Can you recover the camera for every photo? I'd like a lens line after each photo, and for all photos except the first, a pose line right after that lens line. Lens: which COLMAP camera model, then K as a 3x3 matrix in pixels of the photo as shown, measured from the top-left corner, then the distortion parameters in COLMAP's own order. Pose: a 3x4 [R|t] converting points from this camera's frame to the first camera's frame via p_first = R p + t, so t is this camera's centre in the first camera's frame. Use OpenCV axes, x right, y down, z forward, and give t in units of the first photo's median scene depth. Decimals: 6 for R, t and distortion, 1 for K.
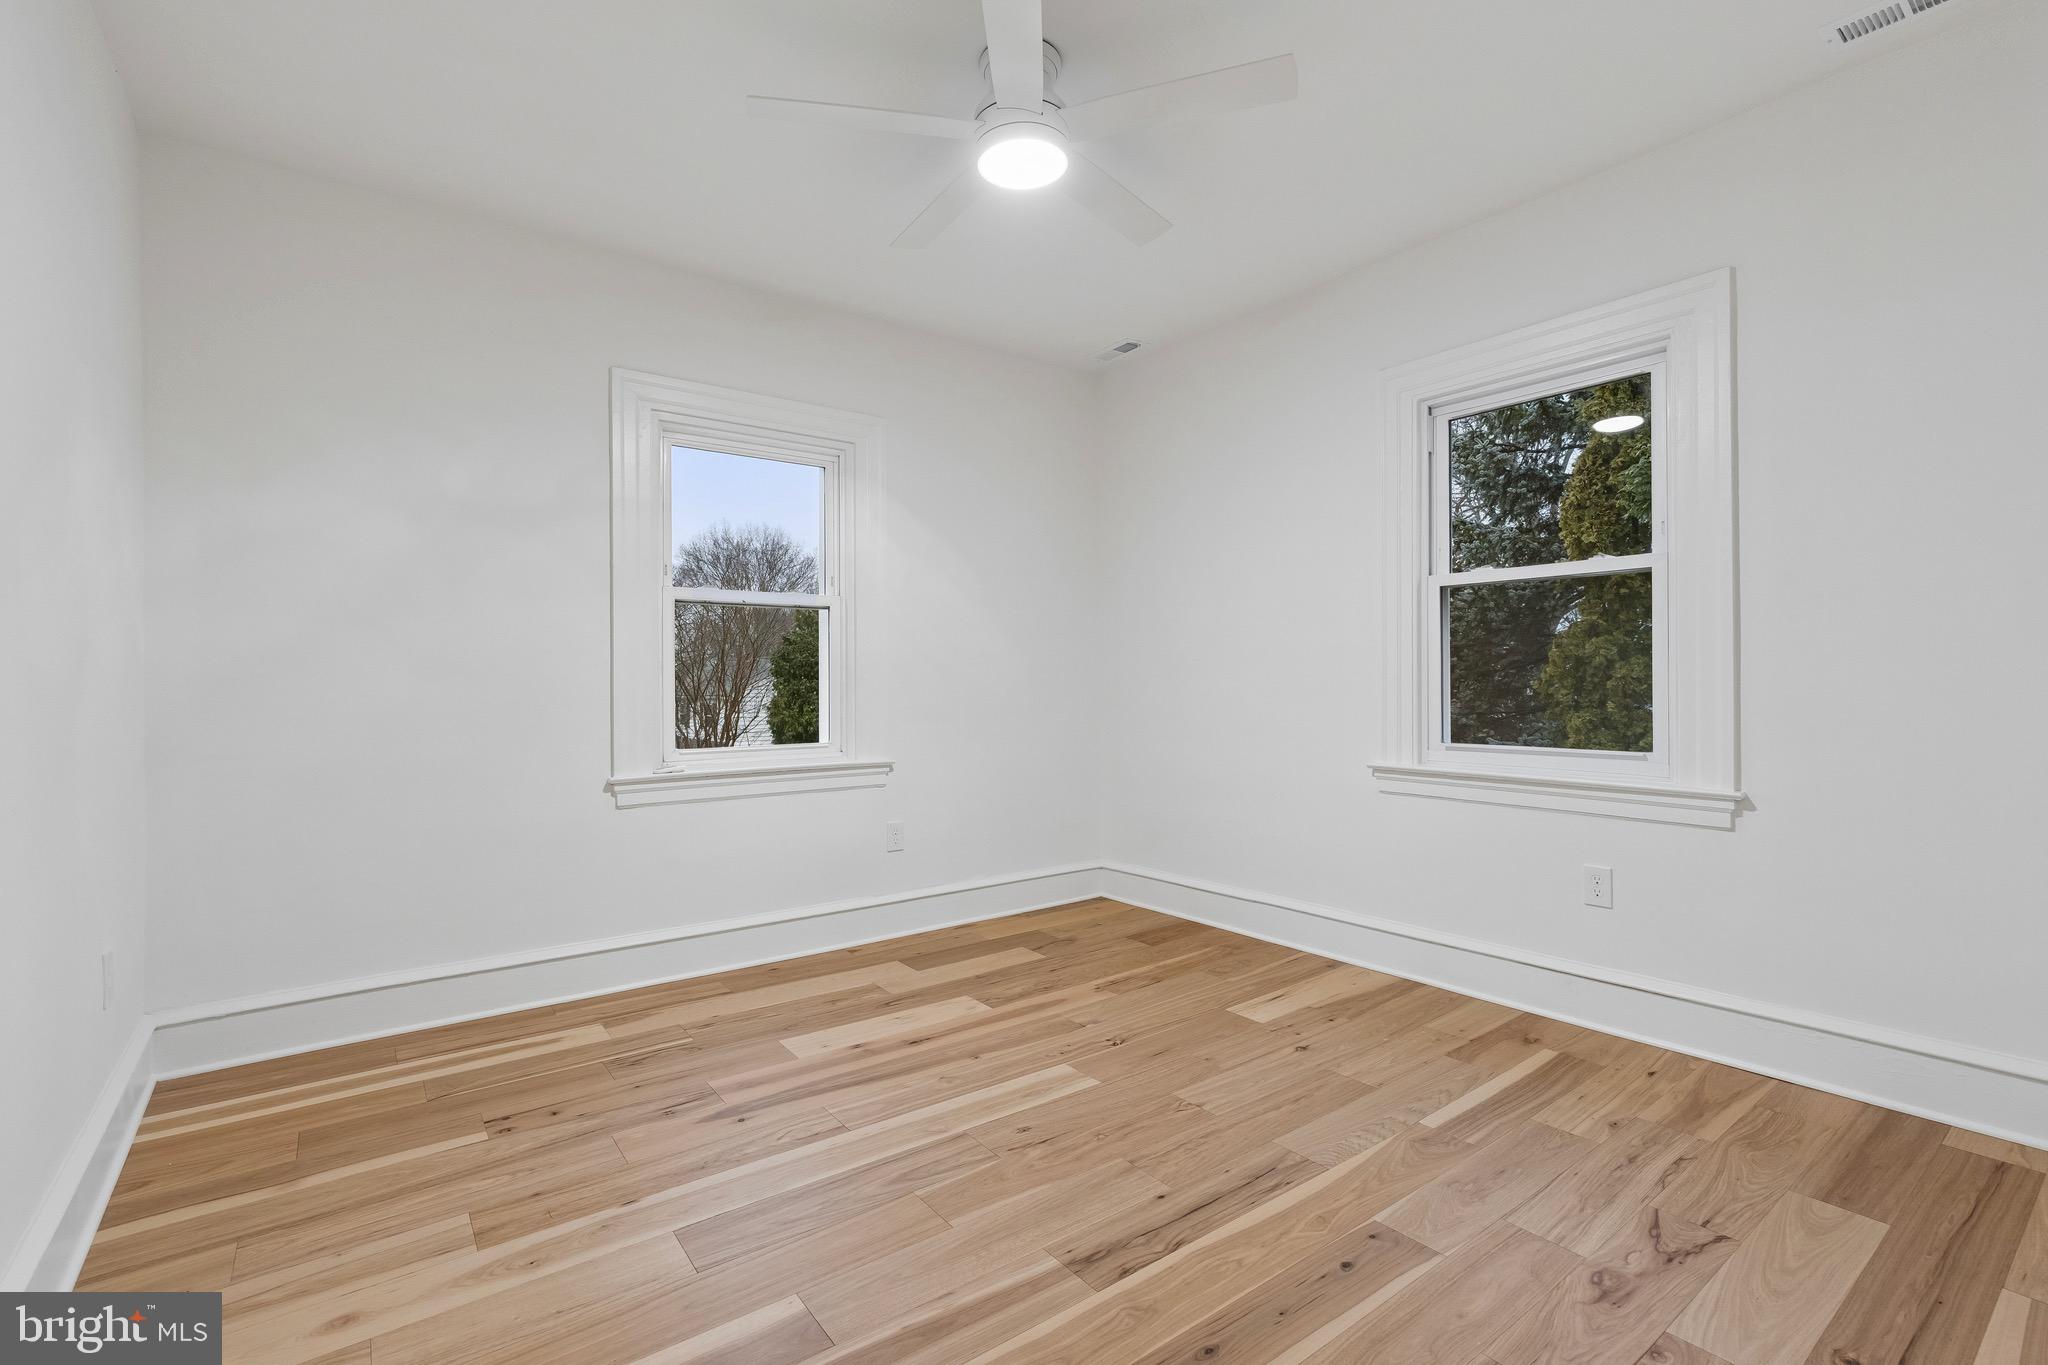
lens RADIAL K [[913.3, 0, 1024.0], [0, 913.3, 682.5], [0, 0, 1]] dist [0.000809, 0.000813]
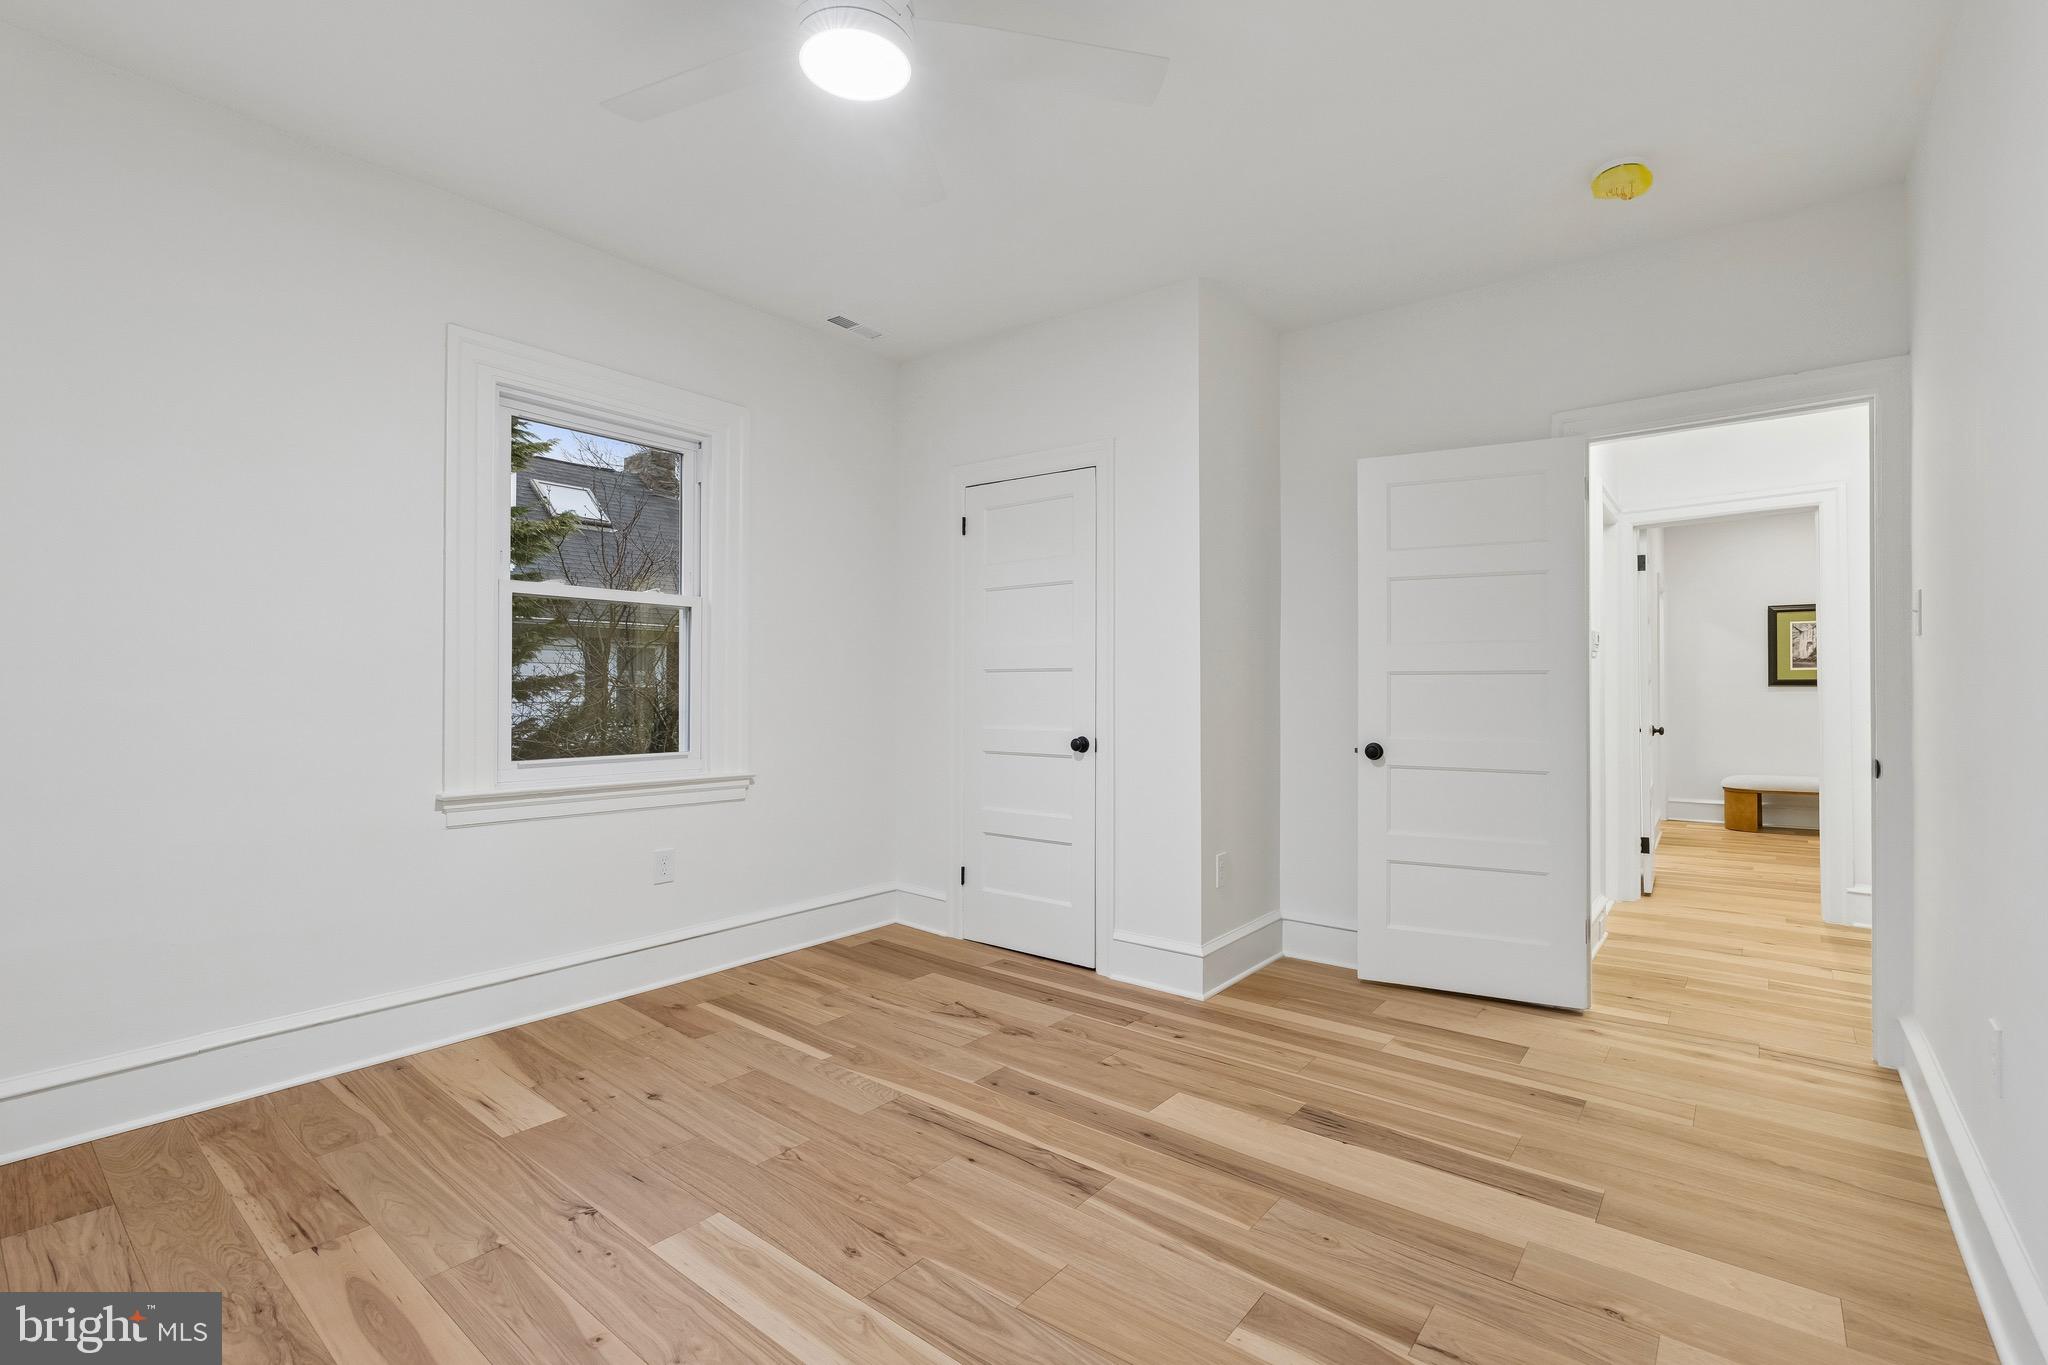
lens RADIAL K [[913.3, 0, 1024.0], [0, 913.3, 682.5], [0, 0, 1]] dist [0.000809, 0.000813]
pose [[-0.245886, 0.014722, 0.969187, -0.731508], [-0.003485, 0.999865, -0.016072, -0.001573], [-0.969293, -0.007330, -0.245801, 0.931627]]
